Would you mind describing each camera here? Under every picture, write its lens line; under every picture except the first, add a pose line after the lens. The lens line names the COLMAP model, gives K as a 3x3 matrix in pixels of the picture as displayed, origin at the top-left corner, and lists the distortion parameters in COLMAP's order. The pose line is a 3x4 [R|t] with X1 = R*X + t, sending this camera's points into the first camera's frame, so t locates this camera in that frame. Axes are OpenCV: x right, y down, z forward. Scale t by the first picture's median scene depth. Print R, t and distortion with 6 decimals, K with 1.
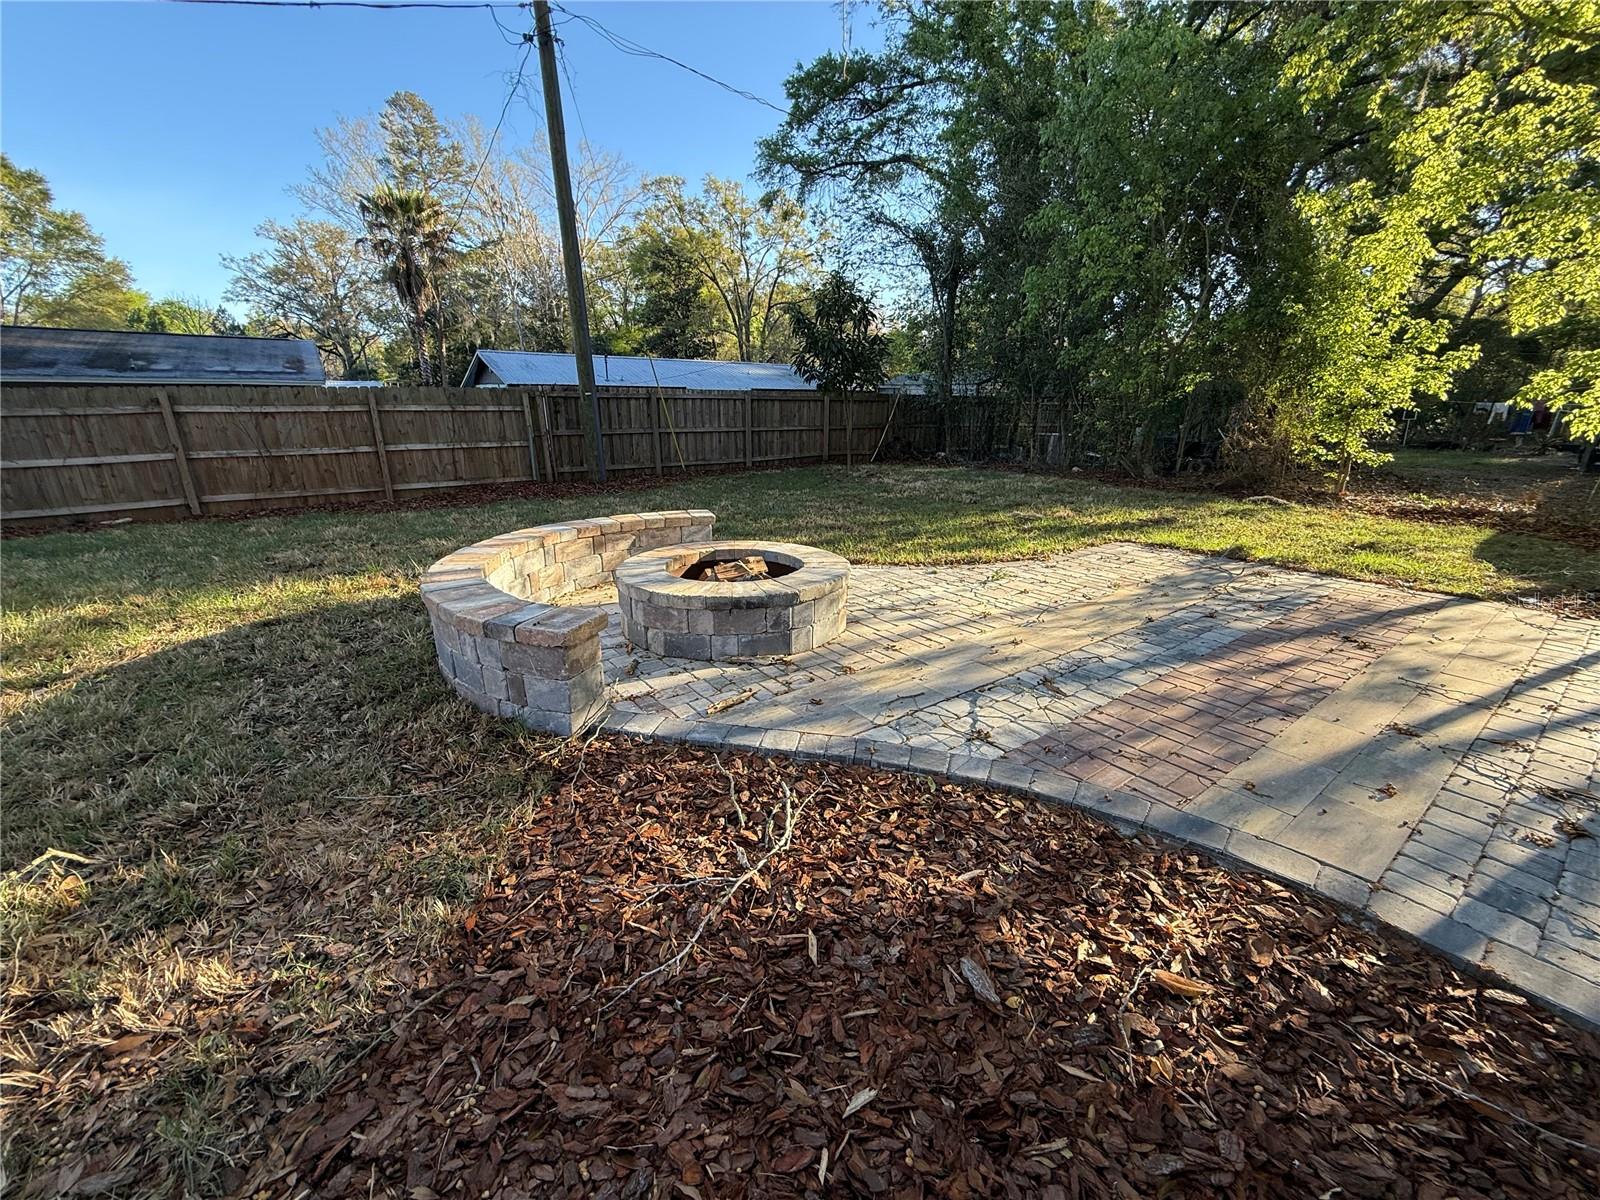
lens RADIAL K [[636.8, 0, 798.2], [0, 636.8, 599.3], [0, 0, 1]] dist [-0.001485, 0.000543]
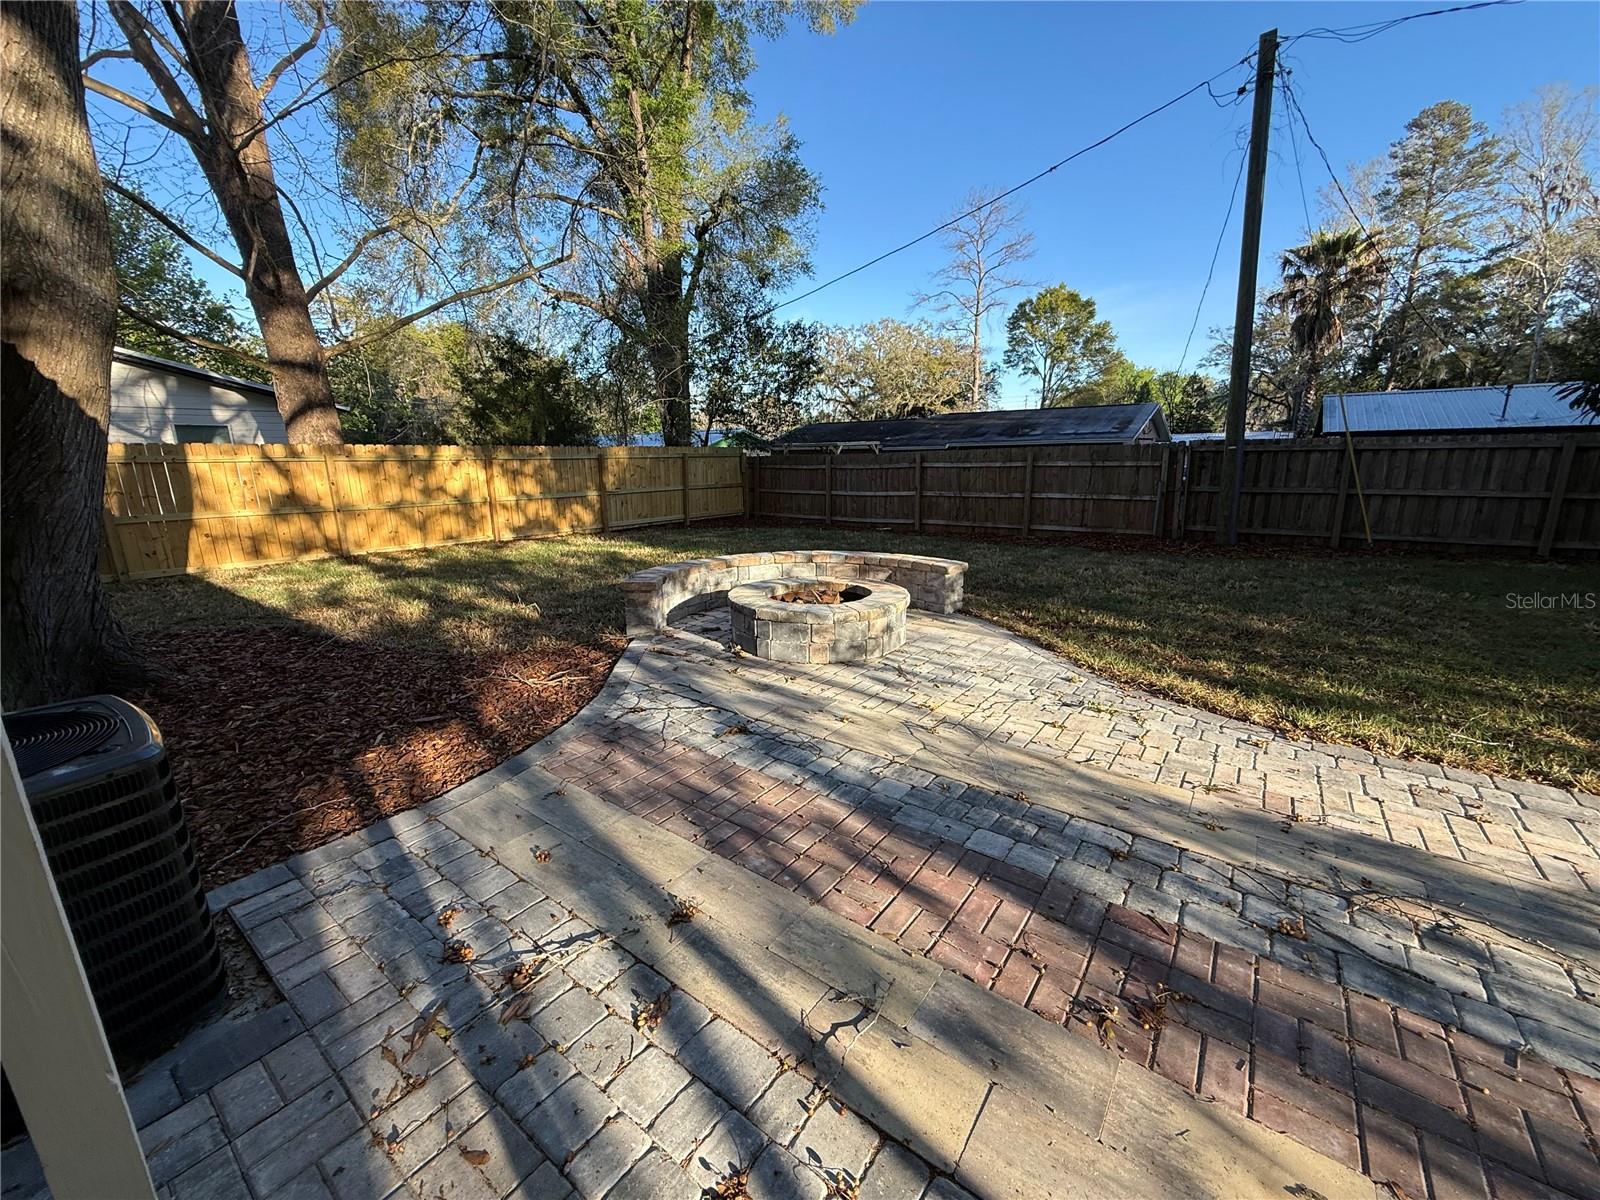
lens RADIAL K [[636.8, 0, 795.8], [0, 636.8, 599.0], [0, 0, 1]] dist [-0.001485, 0.000543]
pose [[0.289293, 0.200958, -0.935909, 1.159441], [-0.267446, 0.955748, 0.122549, -0.200079], [0.919120, 0.214853, 0.330237, 0.570269]]
